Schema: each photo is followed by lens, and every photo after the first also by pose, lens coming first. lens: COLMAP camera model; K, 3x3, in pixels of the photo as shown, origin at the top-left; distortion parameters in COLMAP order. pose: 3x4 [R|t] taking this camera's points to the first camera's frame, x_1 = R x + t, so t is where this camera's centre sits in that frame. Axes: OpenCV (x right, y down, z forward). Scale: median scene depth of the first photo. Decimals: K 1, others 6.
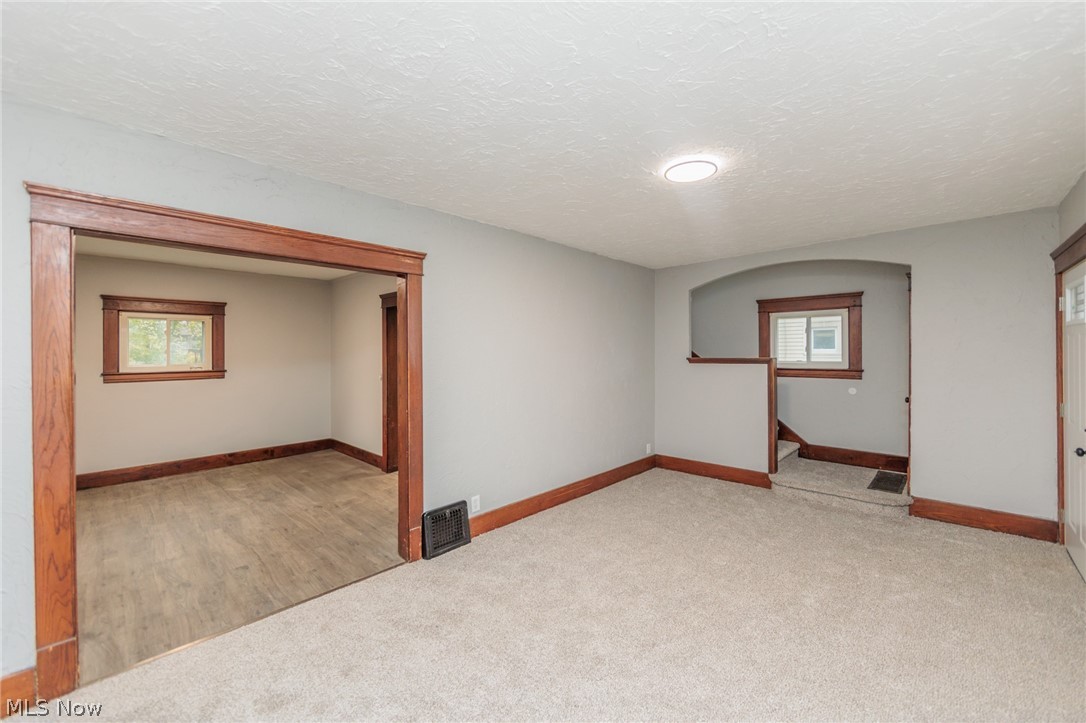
lens RADIAL K [[427.6, 0, 546.1], [0, 427.6, 351.6], [0, 0, 1]] dist [-0.000893, 0.000022]
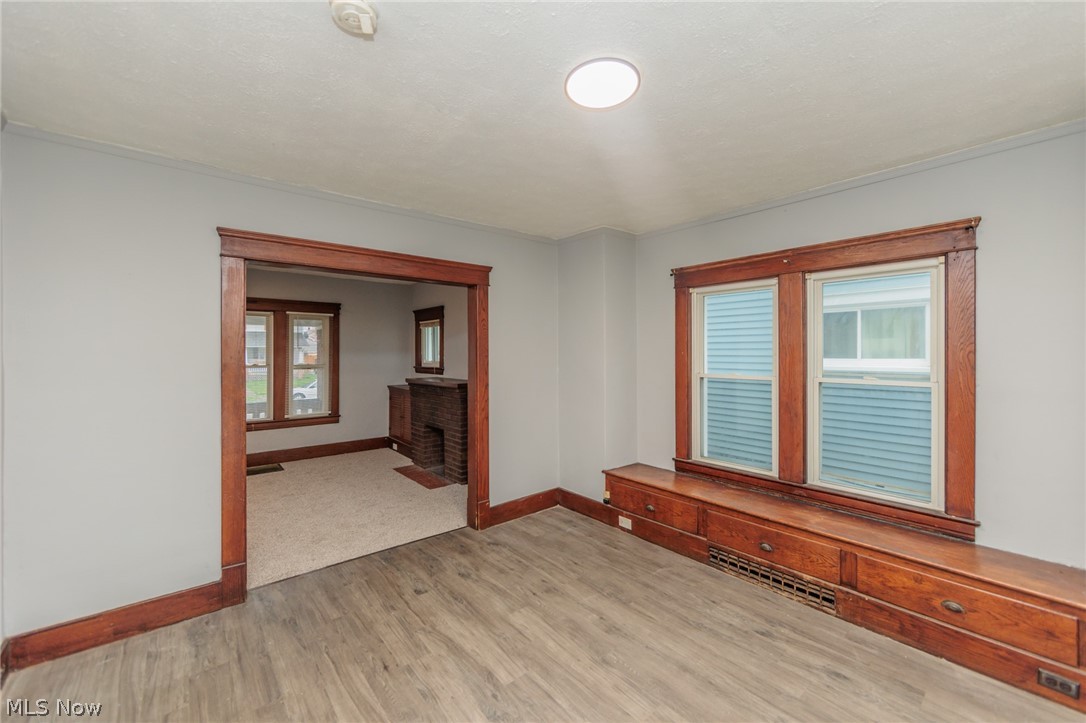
lens RADIAL K [[427.6, 0, 546.1], [0, 427.6, 351.6], [0, 0, 1]] dist [-0.000893, 0.000022]
pose [[-0.994956, 0.004975, 0.100190, -0.864165], [0.004926, 0.999988, -0.000737, 0.000225], [-0.100193, -0.000240, -0.994968, 1.516064]]
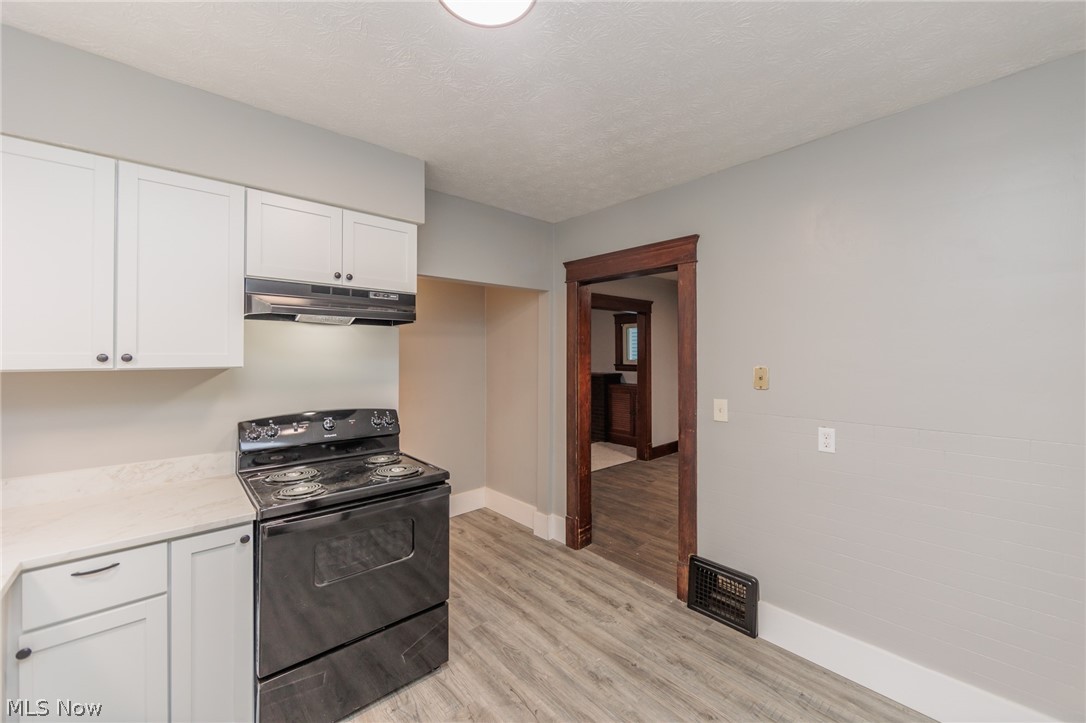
lens RADIAL K [[427.6, 0, 546.1], [0, 427.6, 351.6], [0, 0, 1]] dist [-0.000893, 0.000022]
pose [[-0.998160, 0.002599, 0.060582, -0.323243], [0.002751, 0.999993, 0.002419, -0.010437], [-0.060575, 0.002581, -0.998160, 2.198724]]
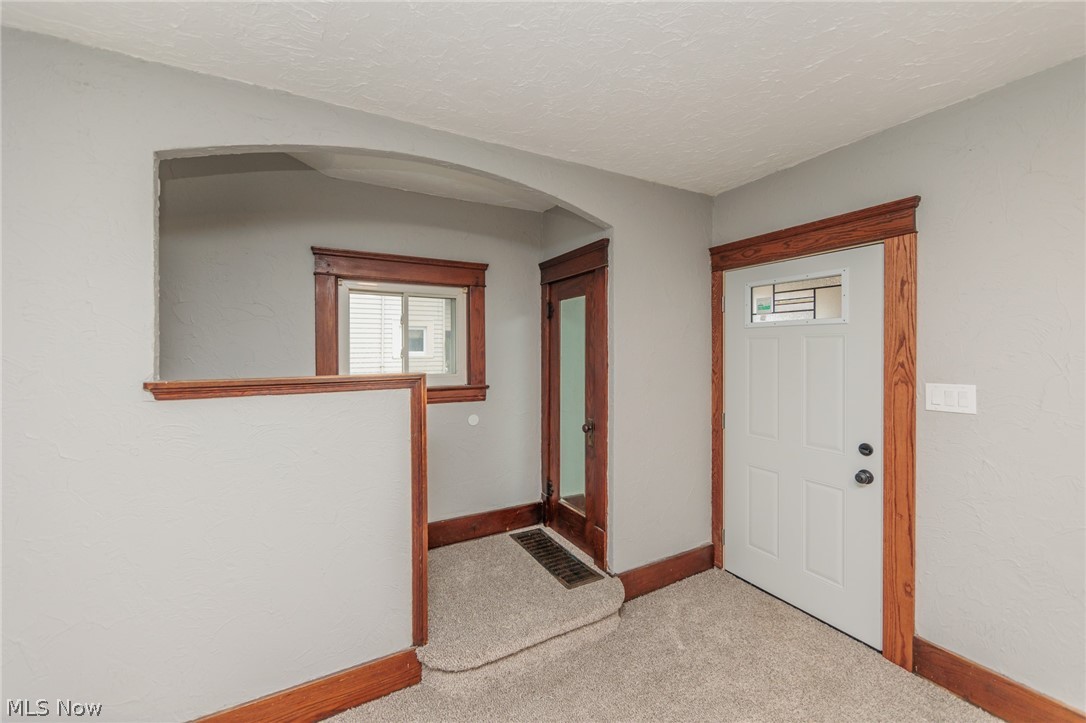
lens RADIAL K [[427.6, 0, 546.1], [0, 427.6, 351.6], [0, 0, 1]] dist [-0.000893, 0.000022]
pose [[0.290814, 0.005120, 0.956766, 0.198190], [0.000802, 0.999984, -0.005595, -0.006412], [-0.956779, 0.002395, 0.290806, 0.972831]]
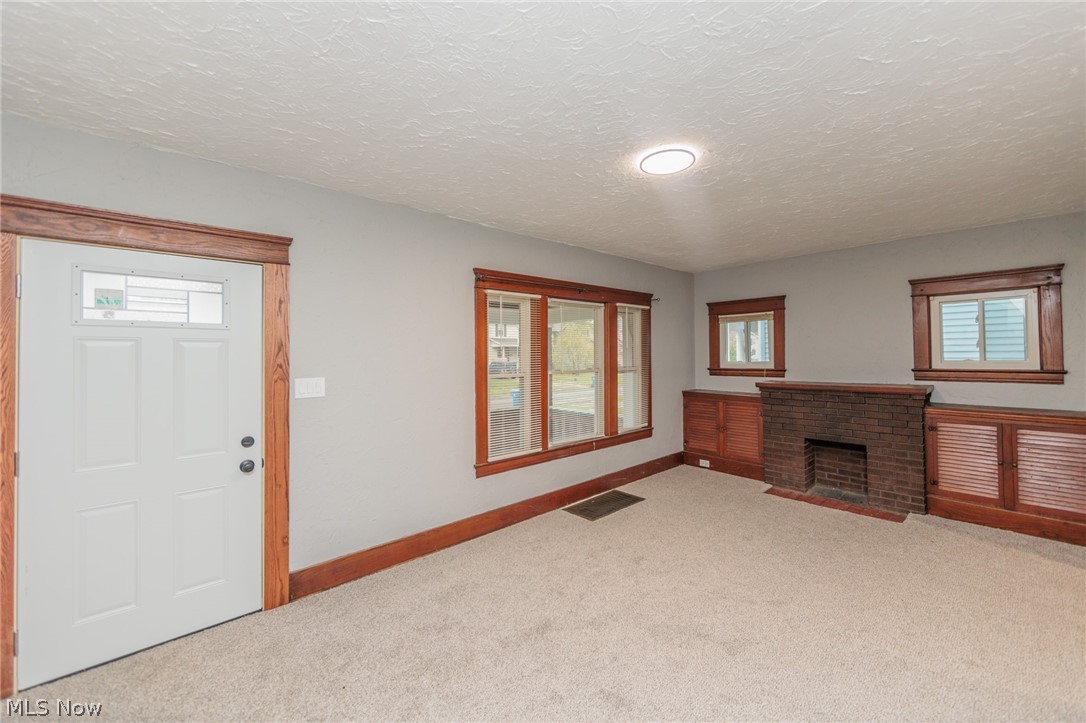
lens RADIAL K [[427.6, 0, 546.1], [0, 427.6, 351.6], [0, 0, 1]] dist [-0.000893, 0.000022]
pose [[-0.996936, 0.019226, 0.075825, 0.364859], [0.018956, 0.999811, -0.004288, -0.004362], [-0.075893, -0.002837, -0.997112, 1.345037]]
